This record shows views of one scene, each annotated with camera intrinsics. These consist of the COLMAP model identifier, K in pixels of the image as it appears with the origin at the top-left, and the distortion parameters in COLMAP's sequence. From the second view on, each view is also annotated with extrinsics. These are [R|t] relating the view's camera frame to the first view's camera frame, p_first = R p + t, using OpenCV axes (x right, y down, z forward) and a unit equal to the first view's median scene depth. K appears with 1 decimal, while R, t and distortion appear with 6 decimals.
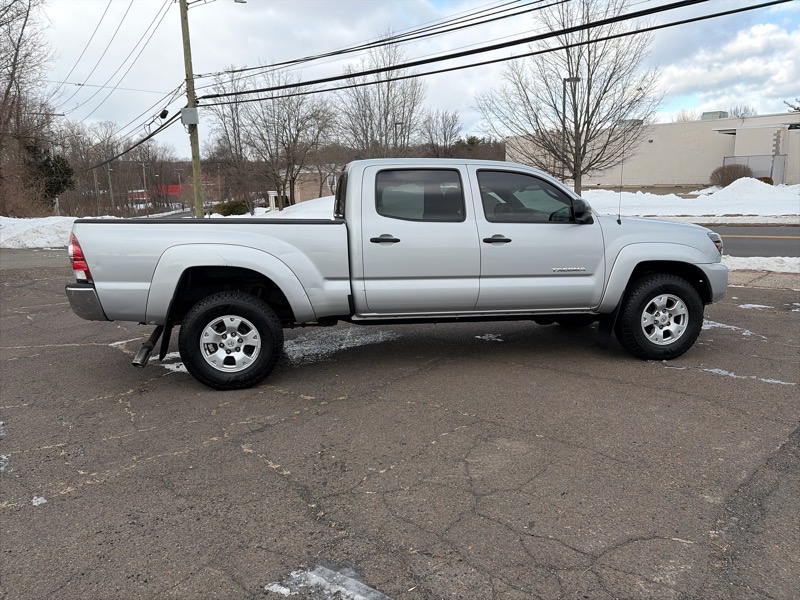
lens RADIAL K [[603.7, 0, 405.3], [0, 603.7, 295.8], [0, 0, 1]] dist [0.041582, -0.031357]
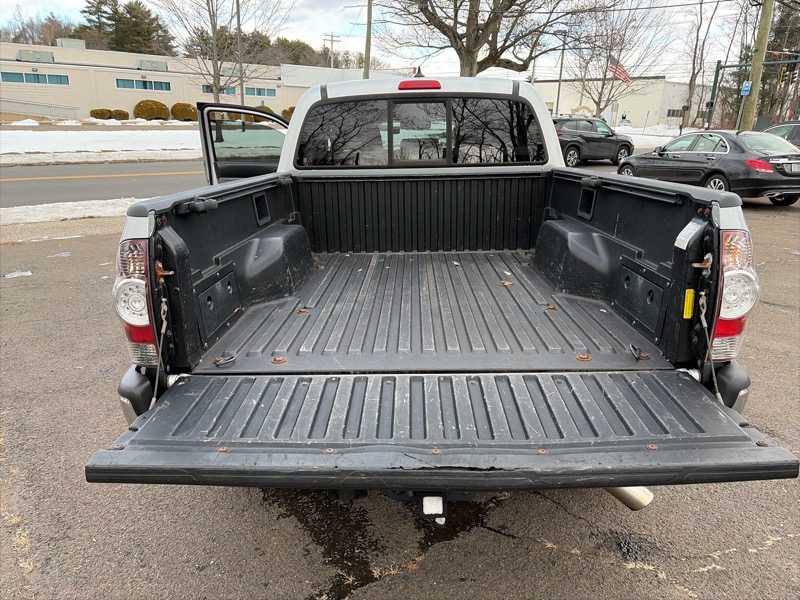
lens RADIAL K [[603.7, 0, 400.4], [0, 603.7, 307.9], [0, 0, 1]] dist [0.041582, -0.031357]
pose [[0.190142, -0.262090, 0.946126, -0.837118], [0.149711, 0.960177, 0.235896, -0.157761], [-0.970274, 0.096791, 0.221808, 1.015461]]
